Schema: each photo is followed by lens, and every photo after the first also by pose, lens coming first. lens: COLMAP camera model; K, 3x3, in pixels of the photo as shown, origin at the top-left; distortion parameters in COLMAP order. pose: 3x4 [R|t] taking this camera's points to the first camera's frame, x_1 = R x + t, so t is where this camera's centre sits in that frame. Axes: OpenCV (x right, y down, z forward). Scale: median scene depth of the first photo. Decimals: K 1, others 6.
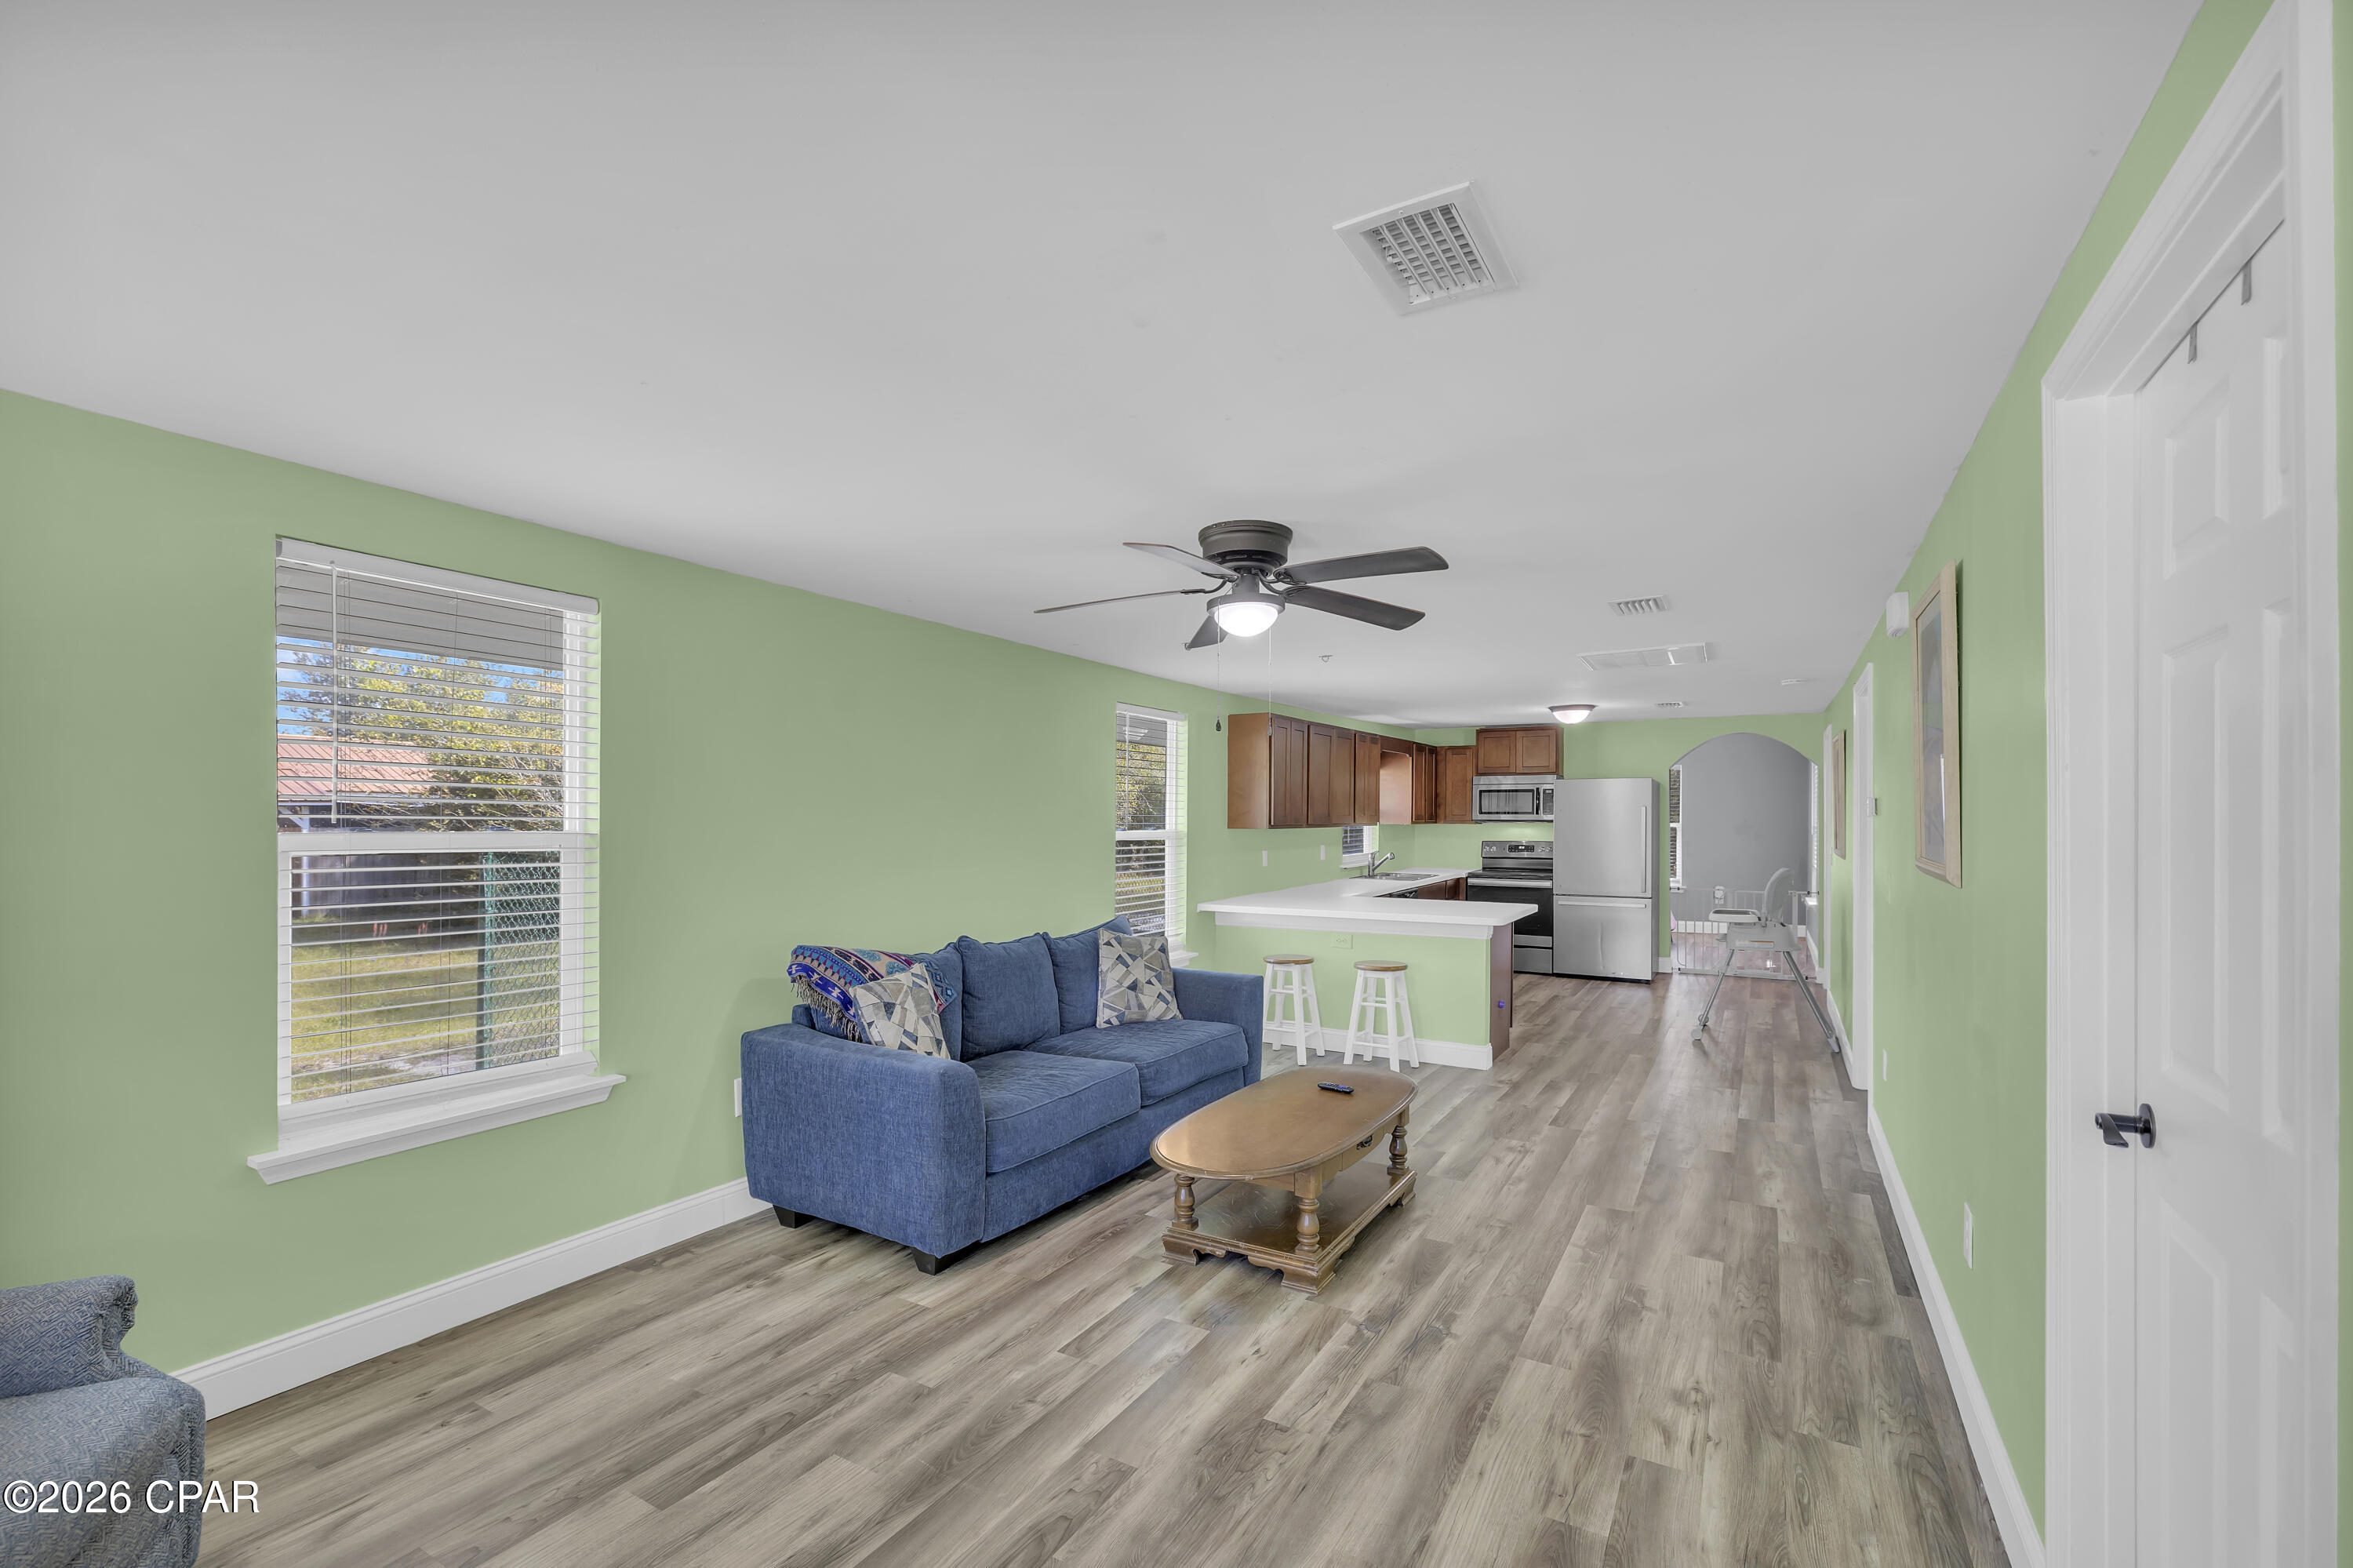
lens RADIAL K [[1010.5, 0, 1220.7], [0, 1010.5, 829.5], [0, 0, 1]] dist [0.000307, -0.000365]
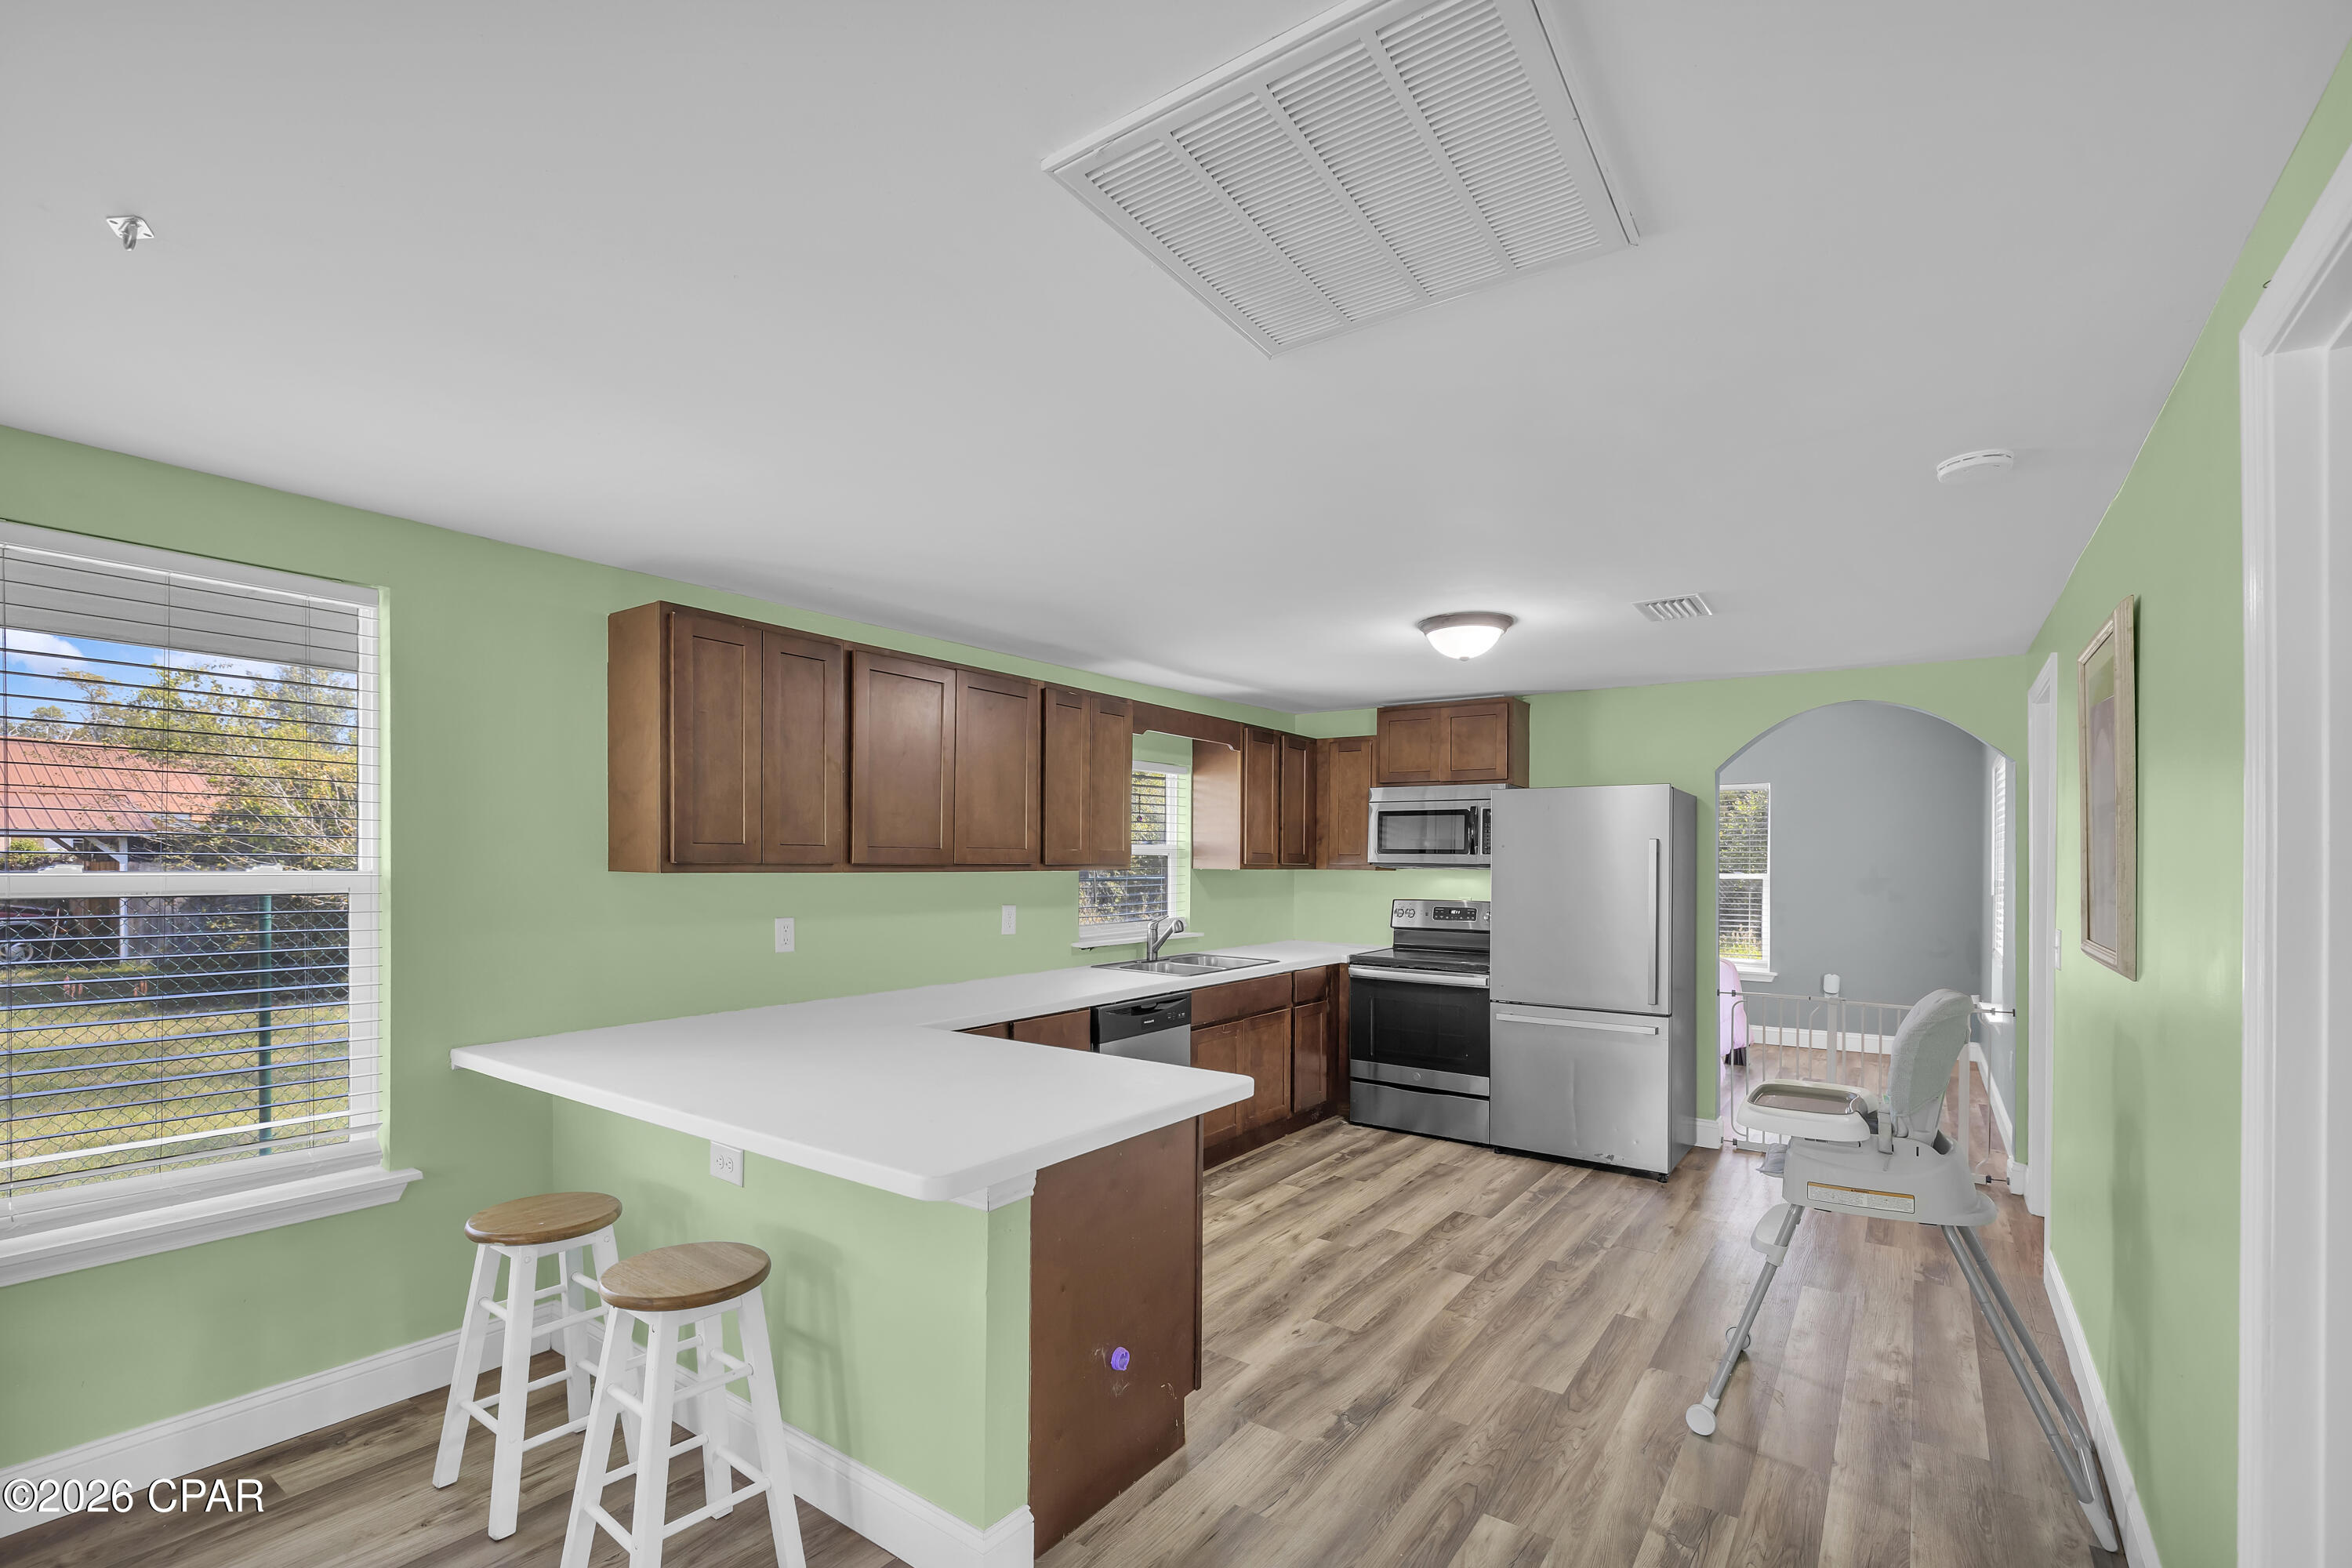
lens RADIAL K [[1010.0, 0, 1227.5], [0, 1010.0, 863.7], [0, 0, 1]] dist [0.000307, -0.000365]
pose [[0.994689, 0.009765, -0.102464, 0.232961], [-0.011230, 0.999843, -0.013727, -0.000270], [0.102314, 0.014804, 0.994642, 0.424124]]
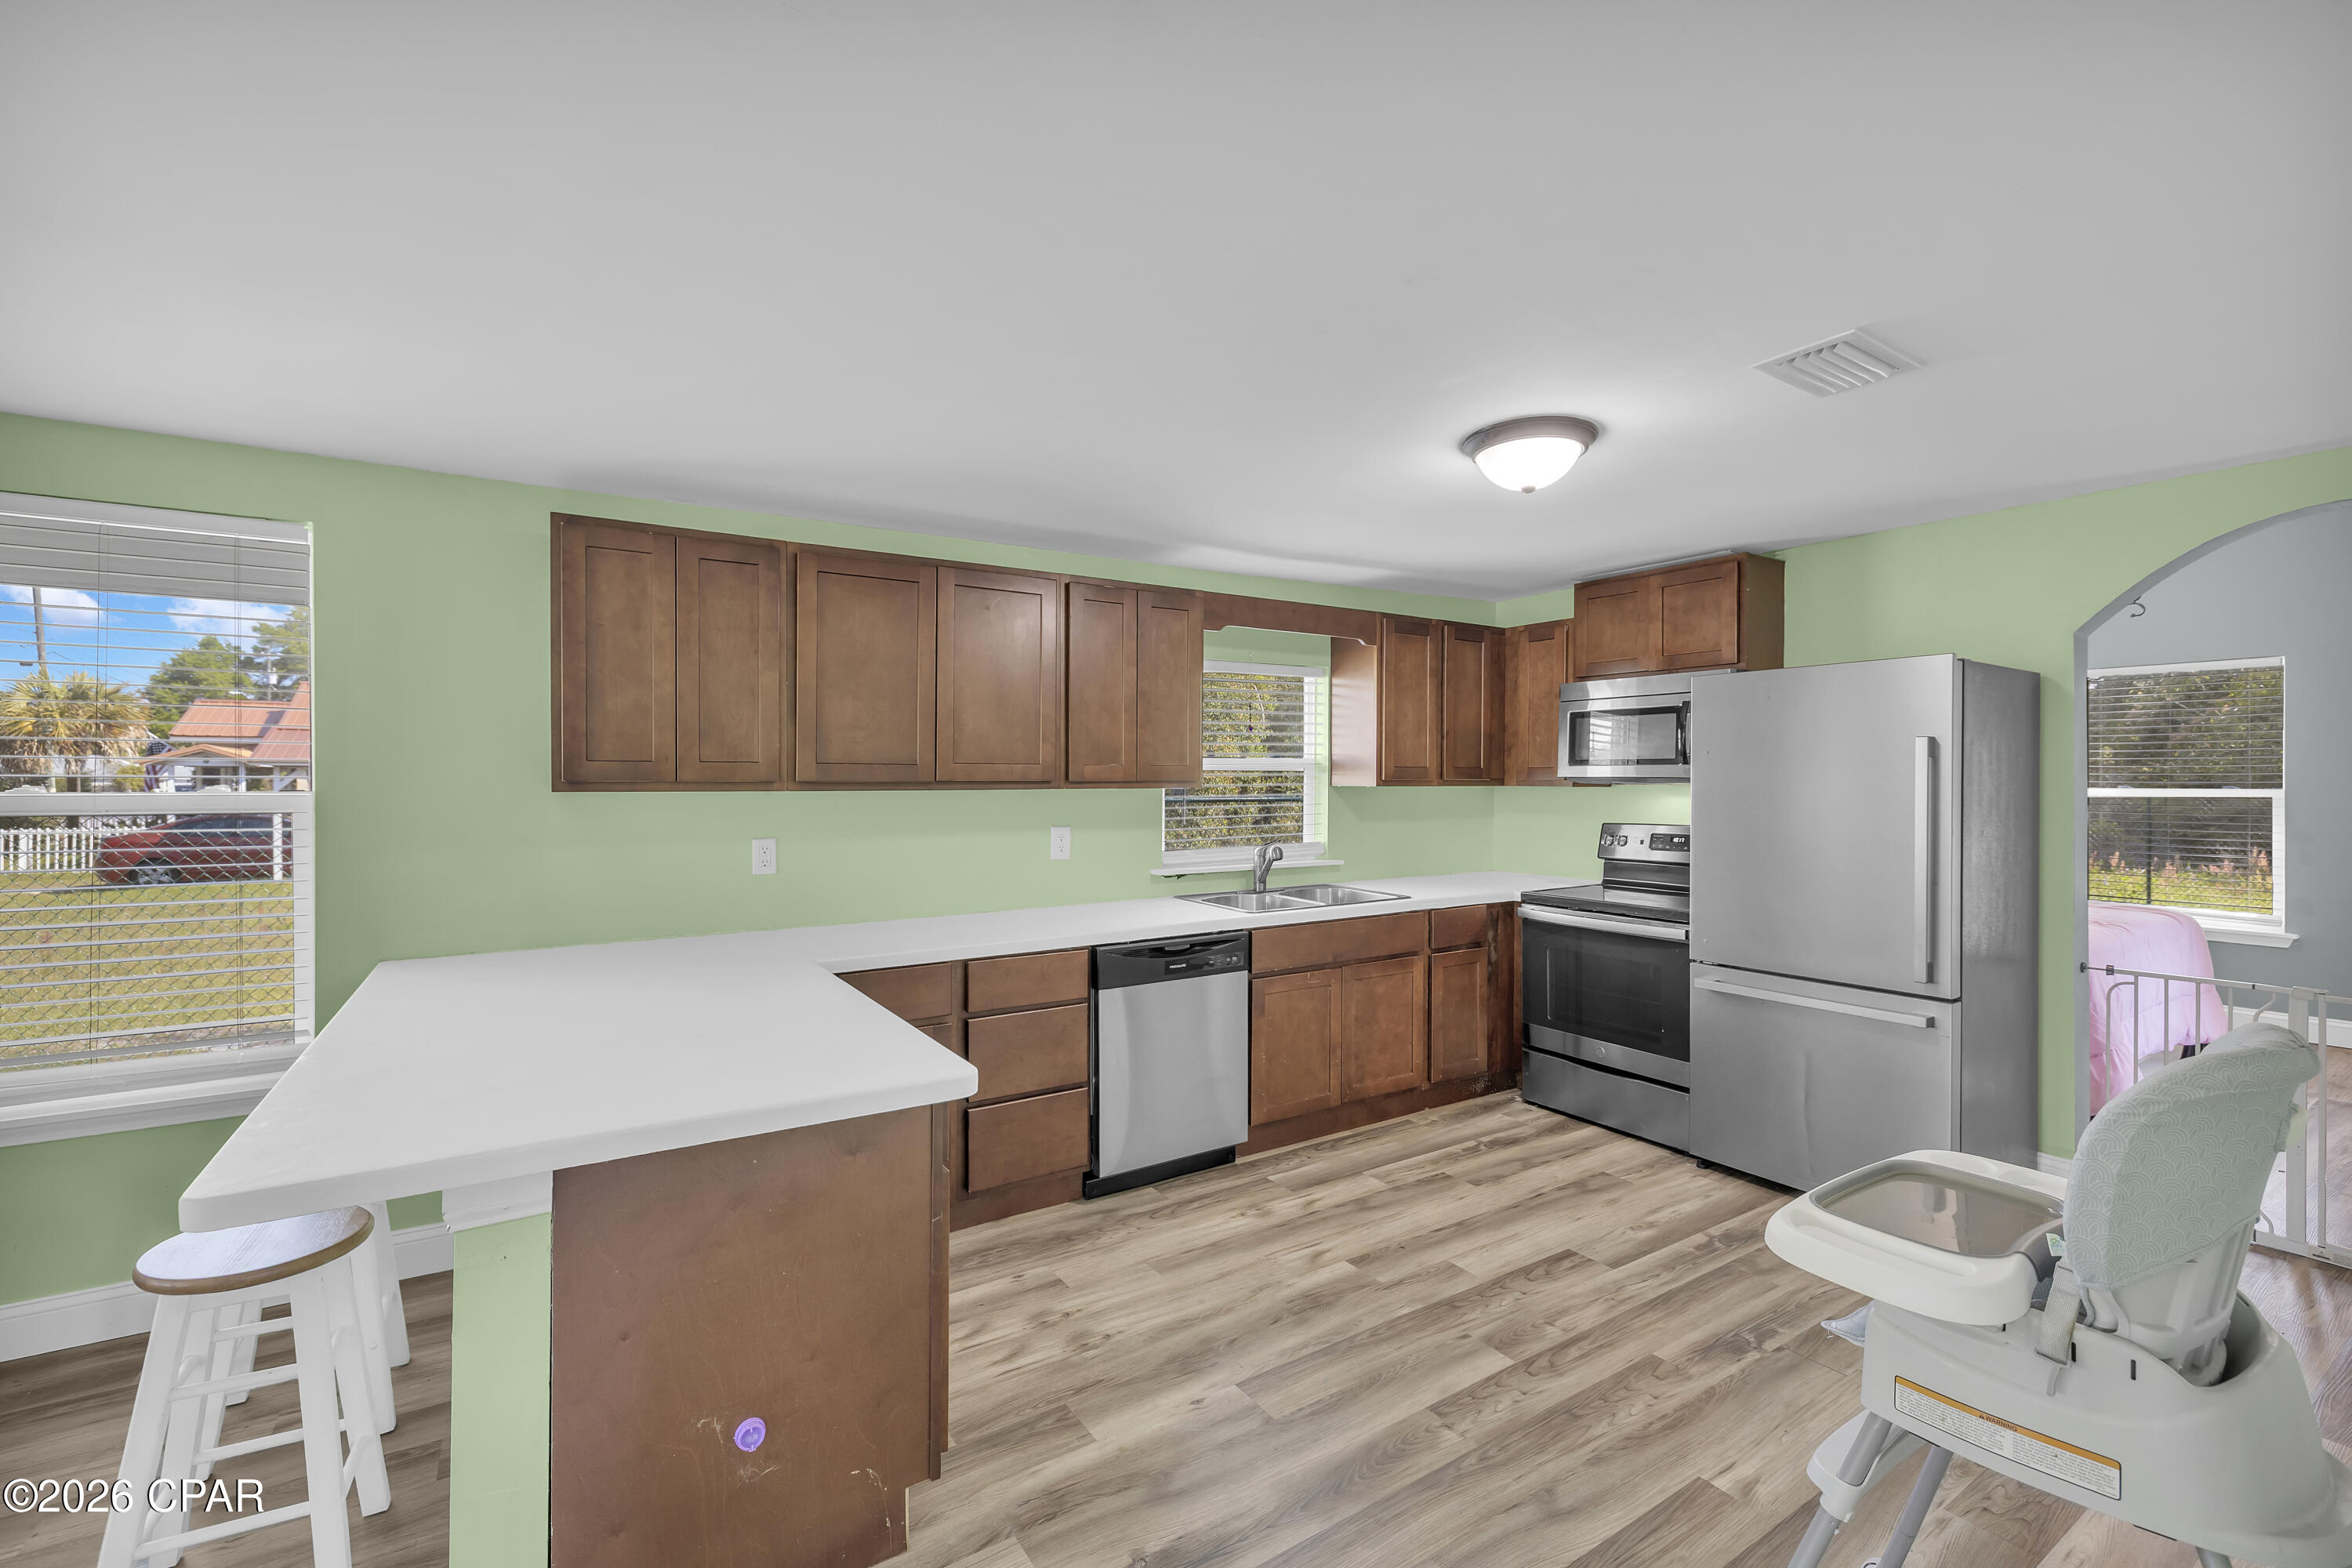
lens RADIAL K [[1010.0, 0, 1184.8], [0, 1010.0, 784.8], [0, 0, 1]] dist [0.000307, -0.000365]
pose [[0.885033, 0.002583, -0.465521, 0.320414], [-0.007949, 0.999923, -0.009563, -0.000412], [0.465460, 0.012164, 0.884985, 0.519703]]
